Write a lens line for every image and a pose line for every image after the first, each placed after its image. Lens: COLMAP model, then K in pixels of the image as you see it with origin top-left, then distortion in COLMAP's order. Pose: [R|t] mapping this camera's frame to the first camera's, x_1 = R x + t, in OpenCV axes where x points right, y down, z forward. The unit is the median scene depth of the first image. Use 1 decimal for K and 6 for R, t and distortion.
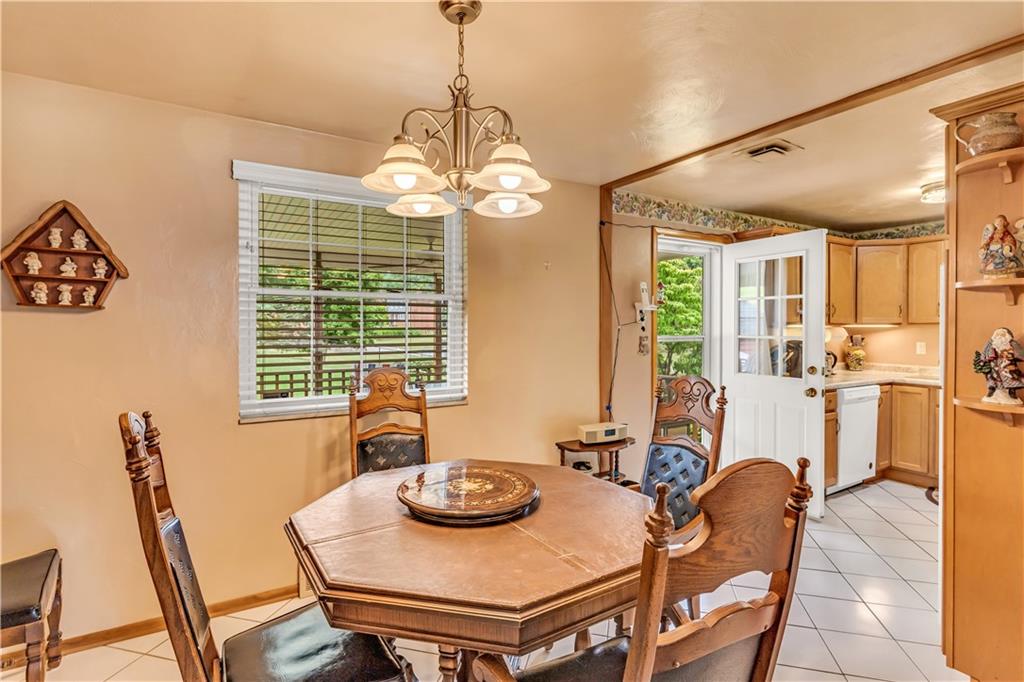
lens RADIAL K [[500.6, 0, 513.2], [0, 500.6, 323.0], [0, 0, 1]] dist [0.000938, 0.000178]
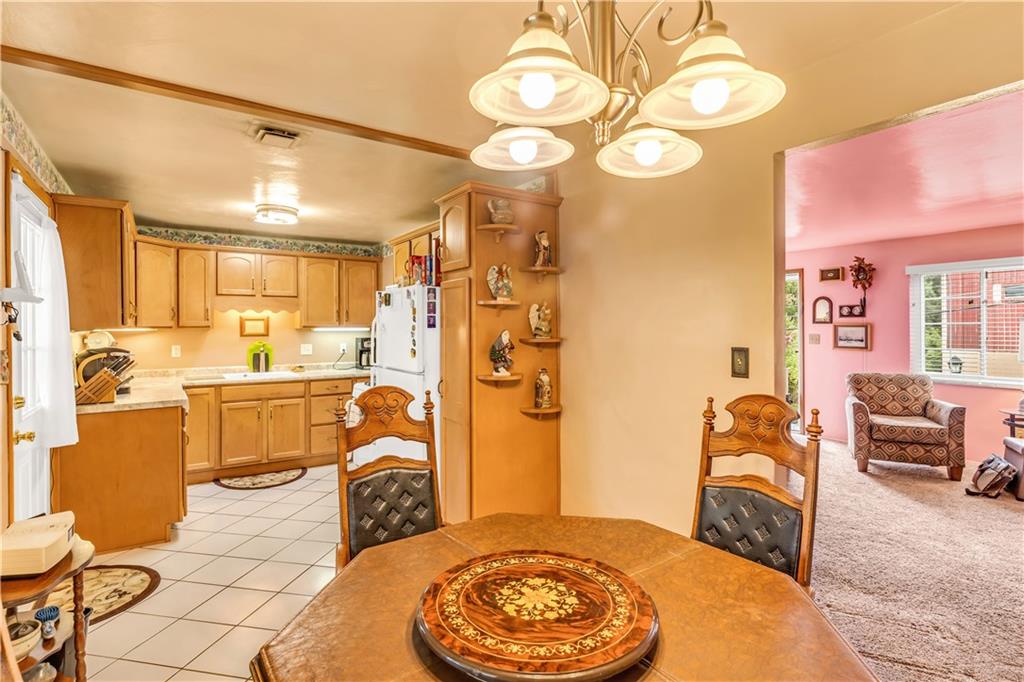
lens RADIAL K [[505.4, 0, 508.9], [0, 505.4, 323.3], [0, 0, 1]] dist [0.000149, 0.000097]
pose [[-0.036378, 0.004934, 0.999326, -0.259643], [0.001035, 0.999987, -0.004900, -0.000312], [-0.999338, 0.000856, -0.036382, 0.394885]]
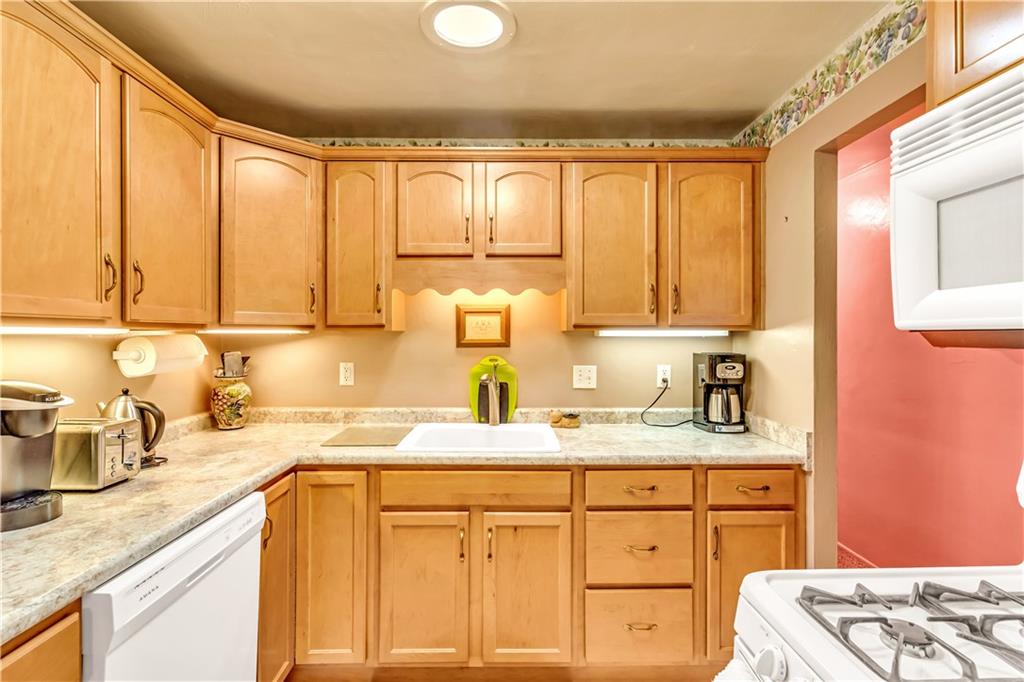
lens RADIAL K [[499.5, 0, 512.0], [0, 499.5, 341.0], [0, 0, 1]] dist [0.001189, 0.000120]
pose [[0.512863, -0.013082, 0.858371, 0.494939], [-0.000056, 0.999883, 0.015272, 0.008665], [-0.858470, -0.007880, 0.512803, 0.635430]]
